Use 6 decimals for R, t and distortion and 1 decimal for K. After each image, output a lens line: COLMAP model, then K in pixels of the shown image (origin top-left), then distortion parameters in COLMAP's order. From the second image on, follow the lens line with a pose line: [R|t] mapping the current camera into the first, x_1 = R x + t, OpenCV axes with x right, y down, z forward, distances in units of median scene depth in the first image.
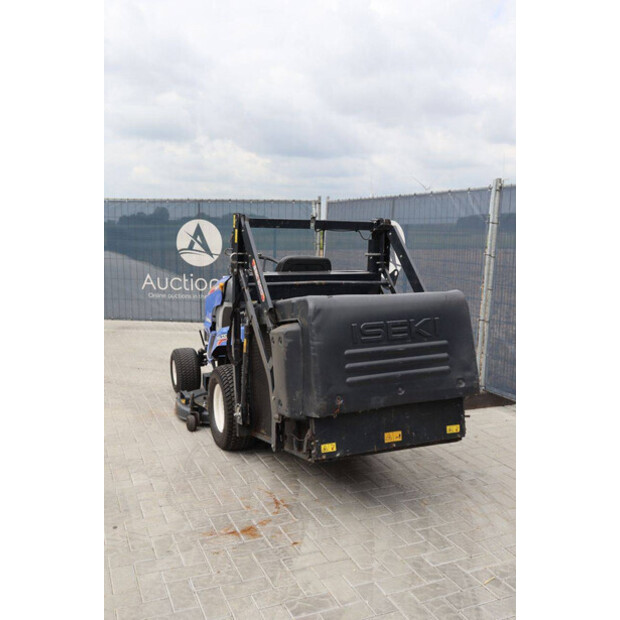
lens RADIAL K [[588.3, 0, 302.3], [0, 588.3, 310.0], [0, 0, 1]] dist [-0.113267, 0.003520]
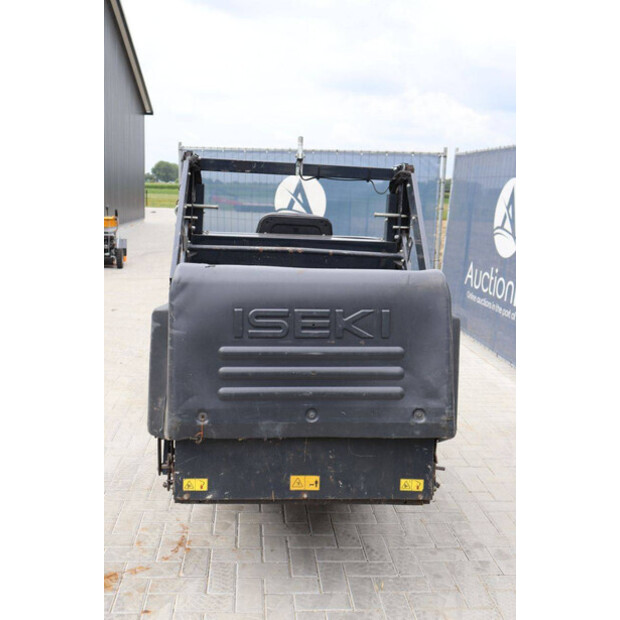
lens RADIAL K [[657.9, 0, 310.0], [0, 657.9, 310.0], [0, 0, 1]] dist [-0.052307, 0.040981]
pose [[0.952530, 0.080841, -0.293516, 0.297858], [-0.070284, 0.996449, 0.046357, -0.011973], [0.296221, -0.023527, 0.954830, 0.237550]]
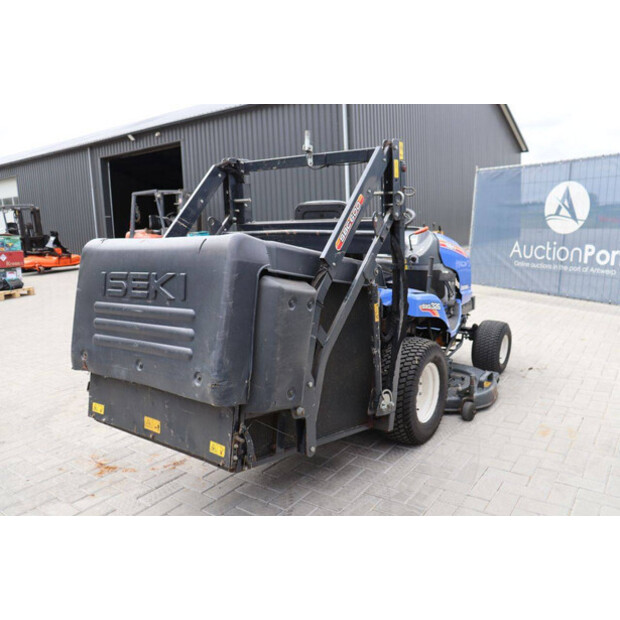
lens RADIAL K [[510.9, 0, 334.0], [0, 510.9, 309.7], [0, 0, 1]] dist [-0.109228, 0.004883]
pose [[0.540582, 0.114770, -0.833426, 0.665322], [-0.070412, 0.993347, 0.091122, -0.008481], [0.838339, 0.009424, 0.545067, 0.682986]]
